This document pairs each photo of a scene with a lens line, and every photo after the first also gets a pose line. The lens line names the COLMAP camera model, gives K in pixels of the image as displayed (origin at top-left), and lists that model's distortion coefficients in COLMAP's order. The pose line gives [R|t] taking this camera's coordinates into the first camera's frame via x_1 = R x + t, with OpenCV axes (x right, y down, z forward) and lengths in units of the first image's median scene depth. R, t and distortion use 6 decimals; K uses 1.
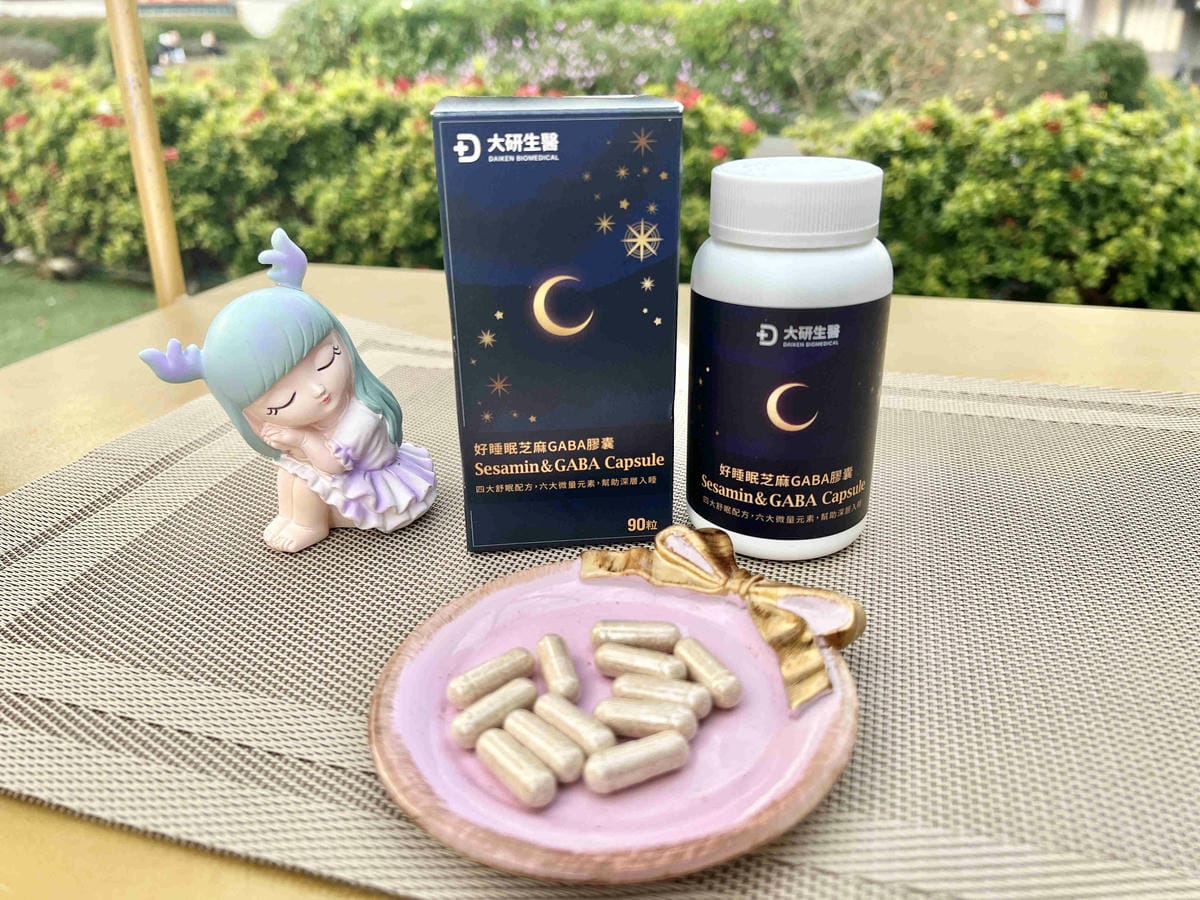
lens RADIAL K [[916.8, 0, 587.1], [0, 916.8, 493.5], [0, 0, 1]] dist [0.014240, -0.017846]
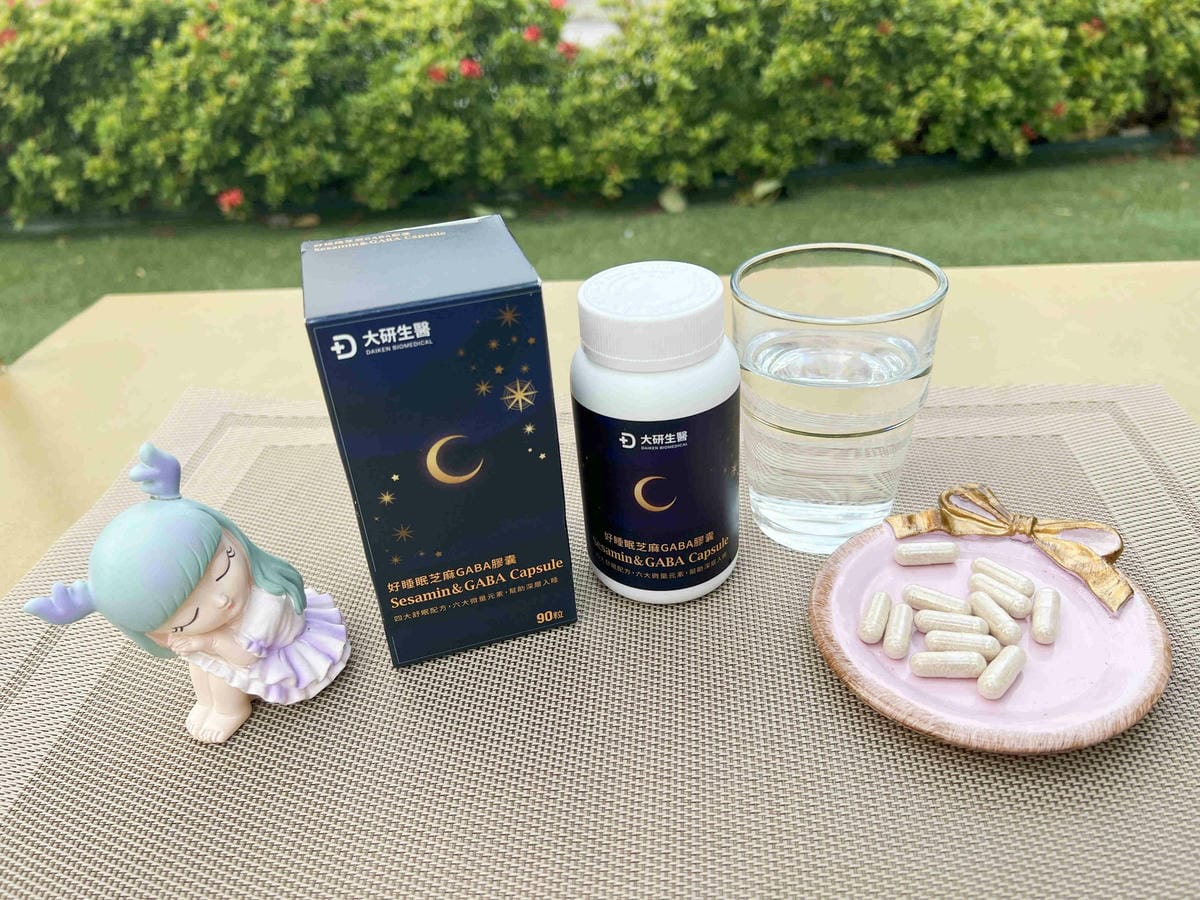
lens RADIAL K [[916.8, 0, 595.5], [0, 916.8, 508.0], [0, 0, 1]] dist [0.014240, -0.017846]
pose [[0.977741, -0.154887, 0.141537, -0.022692], [0.130911, 0.977505, 0.165365, -0.278545], [-0.163967, -0.143156, 0.976023, -0.074241]]
